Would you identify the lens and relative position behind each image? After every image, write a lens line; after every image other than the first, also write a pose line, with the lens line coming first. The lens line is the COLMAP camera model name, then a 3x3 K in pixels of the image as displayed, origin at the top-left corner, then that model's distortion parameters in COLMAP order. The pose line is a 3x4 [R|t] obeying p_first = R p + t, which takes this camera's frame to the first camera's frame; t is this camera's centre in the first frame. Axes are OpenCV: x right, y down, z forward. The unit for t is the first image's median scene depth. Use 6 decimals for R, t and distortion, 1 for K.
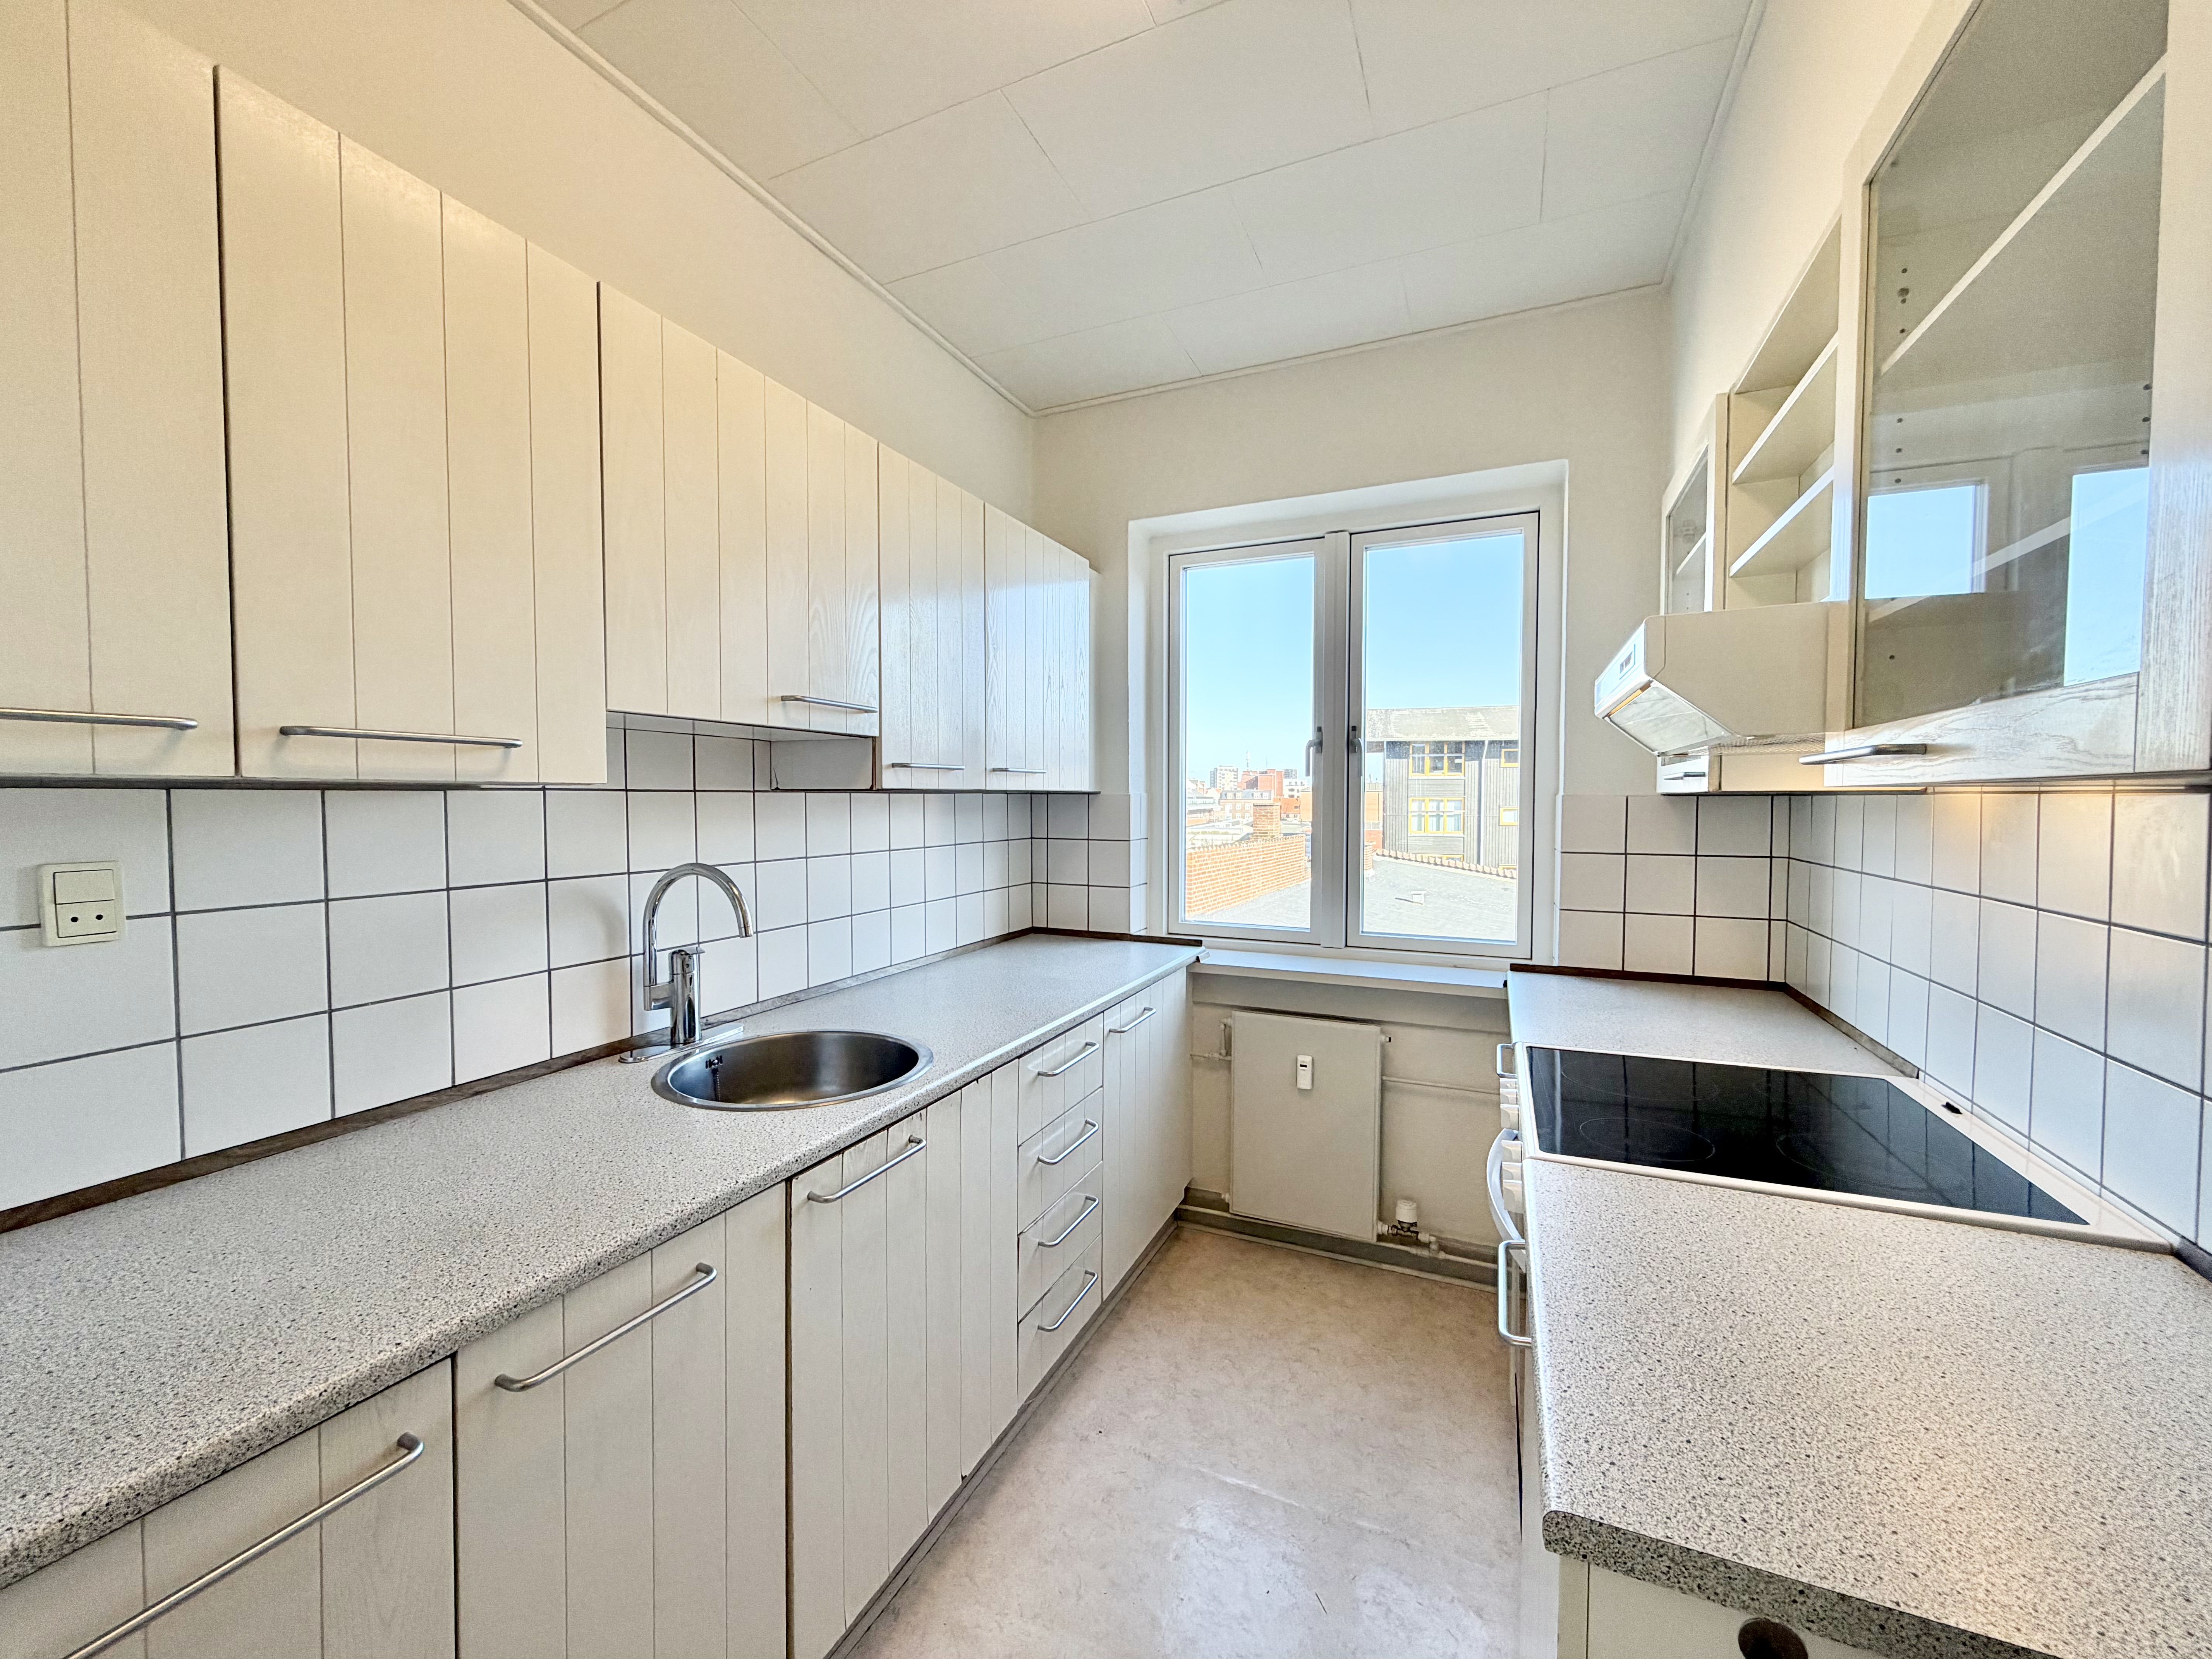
lens RADIAL K [[880.5, 0, 1101.0], [0, 880.5, 833.9], [0, 0, 1]] dist [0.001356, 0.000588]
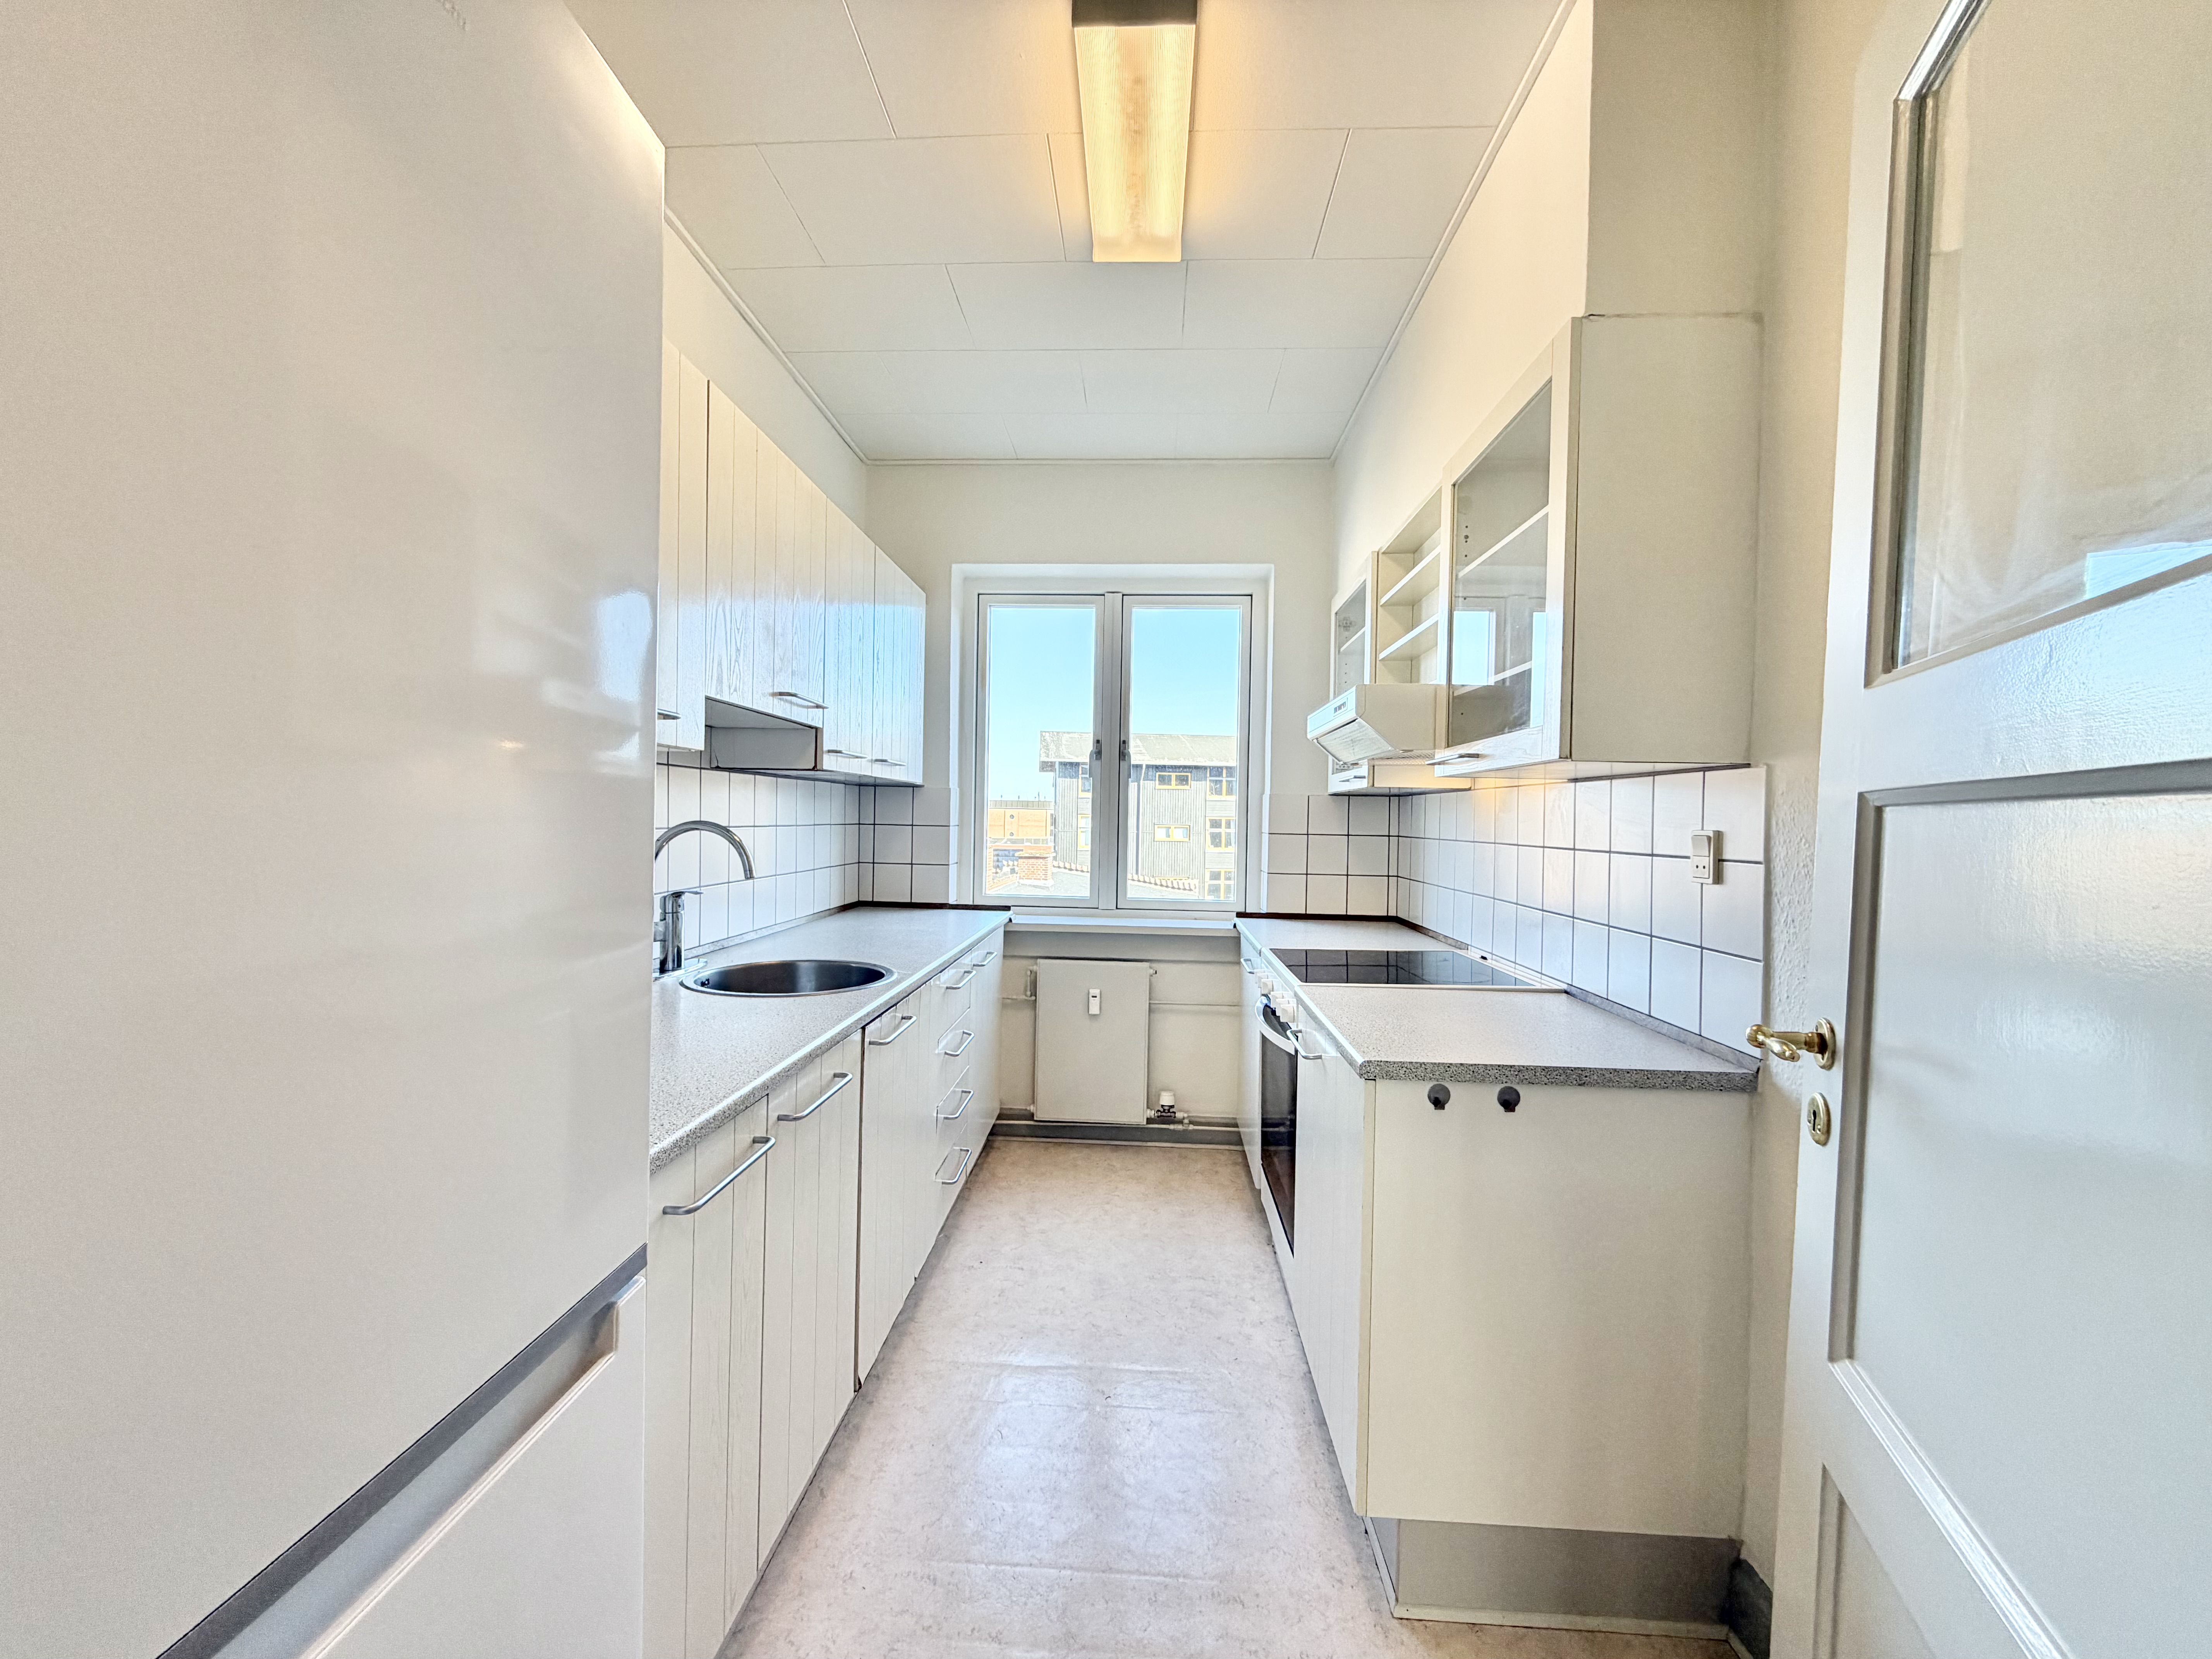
lens RADIAL K [[880.5, 0, 1097.9], [0, 880.5, 837.0], [0, 0, 1]] dist [0.001356, 0.000588]
pose [[0.933230, 0.008414, 0.359182, -0.254288], [-0.003067, 0.999876, -0.015453, 0.048939], [-0.359267, 0.013319, 0.933140, -0.243782]]
